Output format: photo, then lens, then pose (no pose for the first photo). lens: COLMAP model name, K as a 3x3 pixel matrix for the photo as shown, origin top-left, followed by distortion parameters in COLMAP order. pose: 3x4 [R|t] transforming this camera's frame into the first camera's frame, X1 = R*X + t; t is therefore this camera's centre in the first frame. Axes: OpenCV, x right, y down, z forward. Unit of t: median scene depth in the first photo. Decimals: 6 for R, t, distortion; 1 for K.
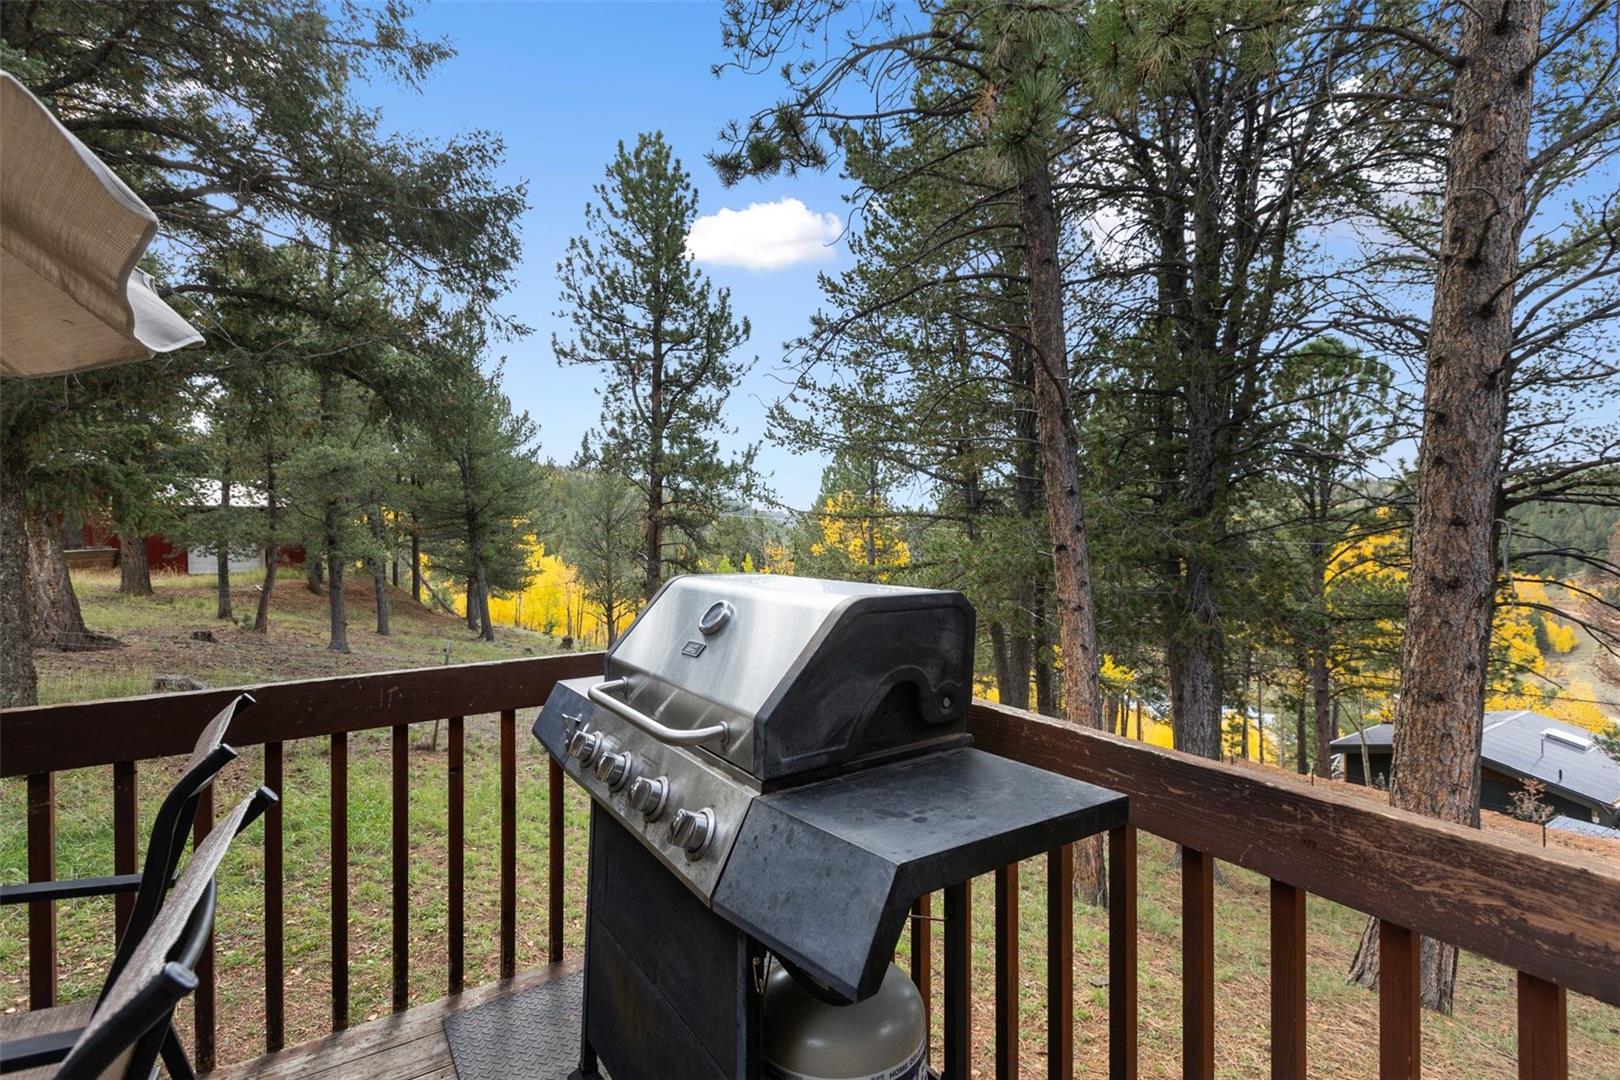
lens RADIAL K [[709.4, 0, 812.7], [0, 709.4, 539.5], [0, 0, 1]] dist [0.004300, -0.002076]
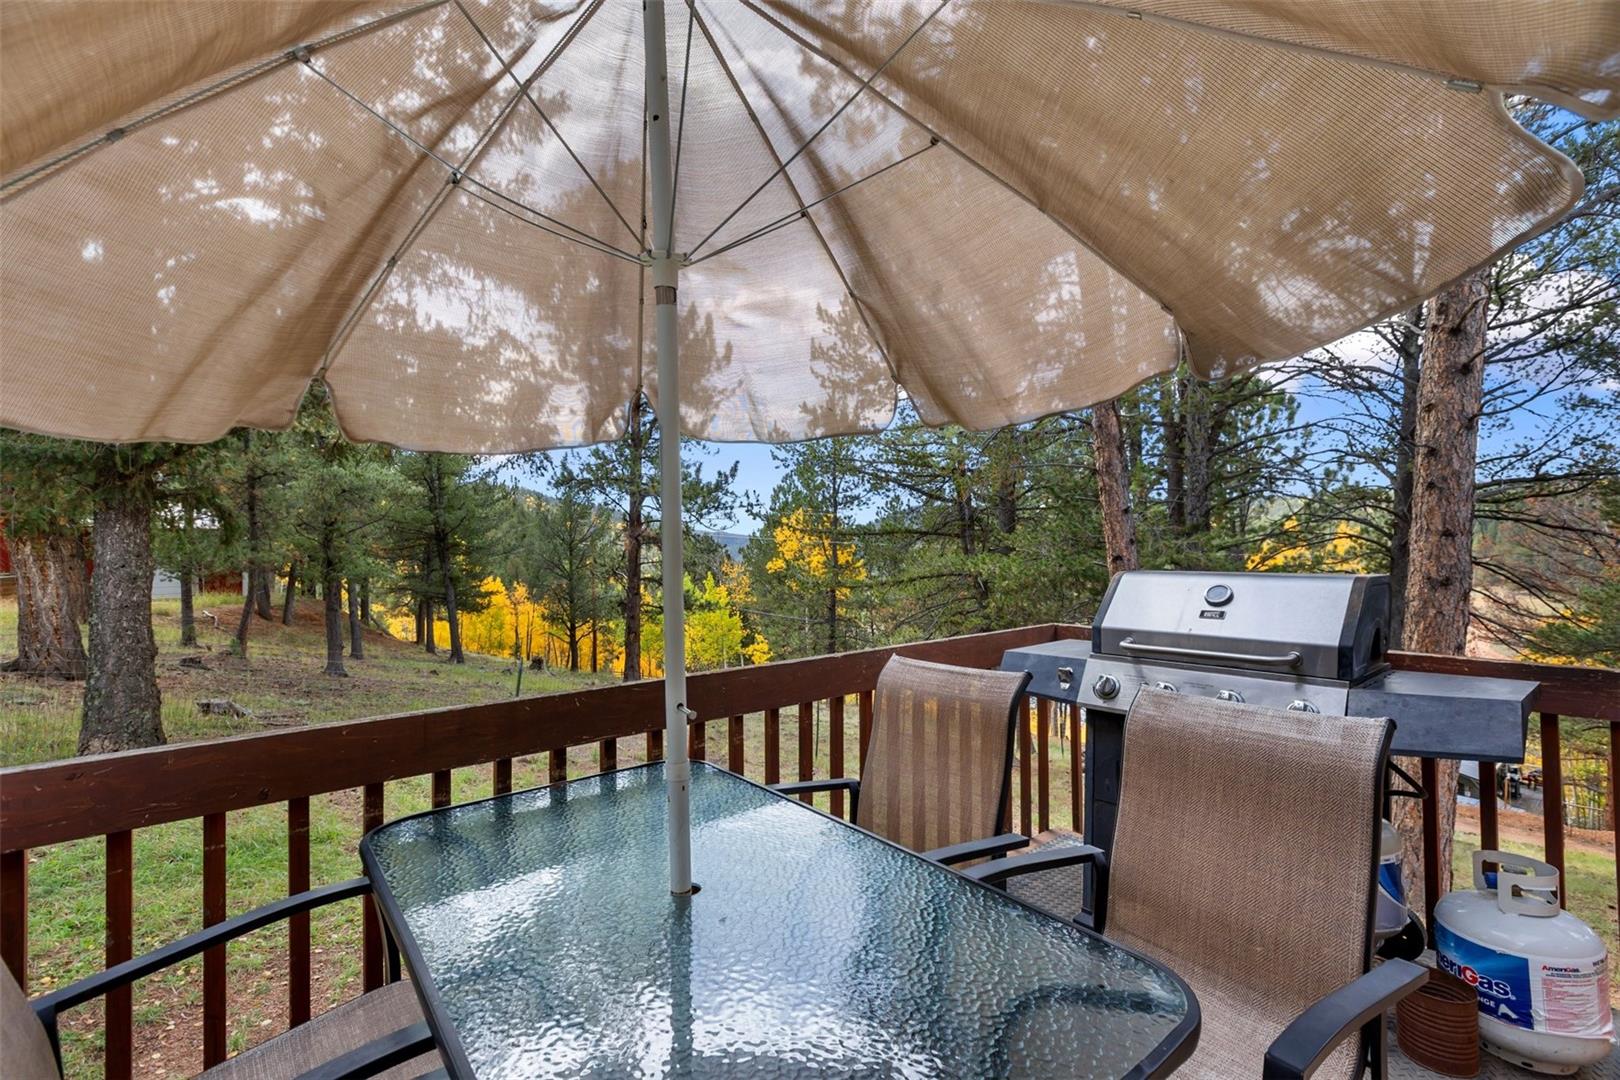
lens RADIAL K [[709.4, 0, 808.1], [0, 709.4, 545.1], [0, 0, 1]] dist [0.004300, -0.002076]
pose [[0.994152, -0.009062, 0.107613, -0.157937], [0.010929, 0.999800, -0.016772, 0.002177], [-0.107440, 0.017850, 0.994051, -0.060586]]
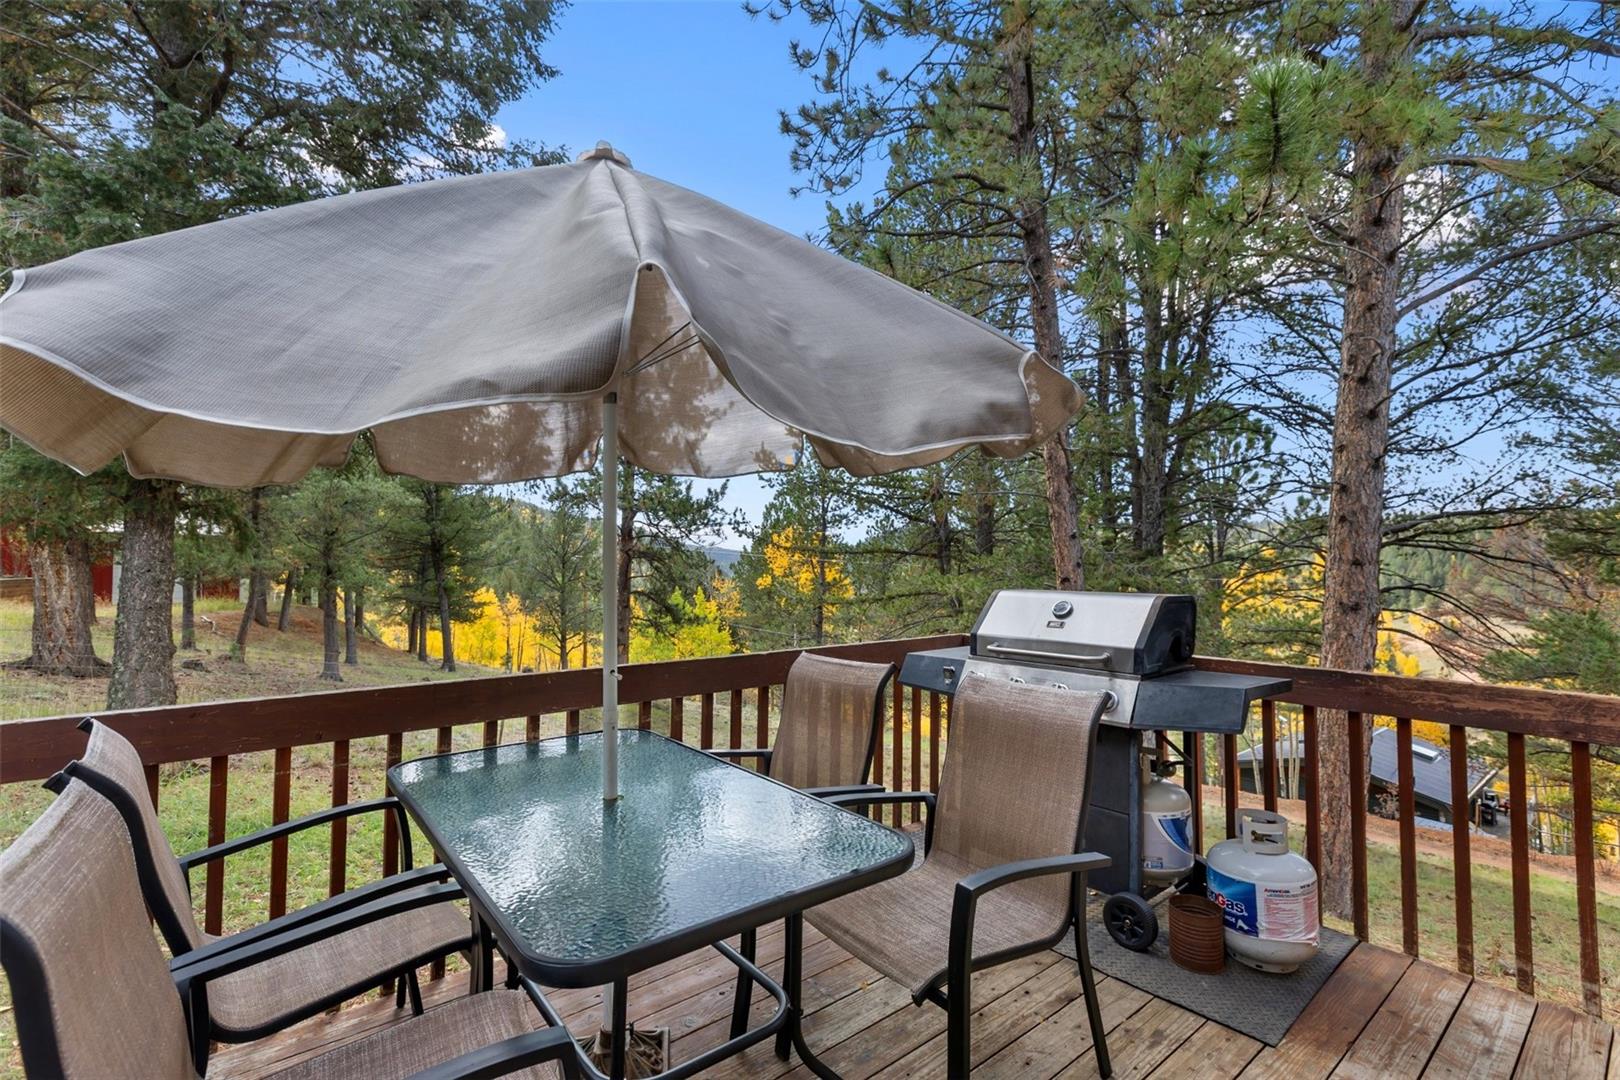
lens RADIAL K [[709.4, 0, 805.7], [0, 709.4, 545.4], [0, 0, 1]] dist [0.004300, -0.002076]
pose [[0.993749, 0.011554, 0.111037, -0.140074], [-0.007112, 0.999161, -0.040321, 0.002502], [-0.111410, 0.039280, 0.992998, -0.115517]]
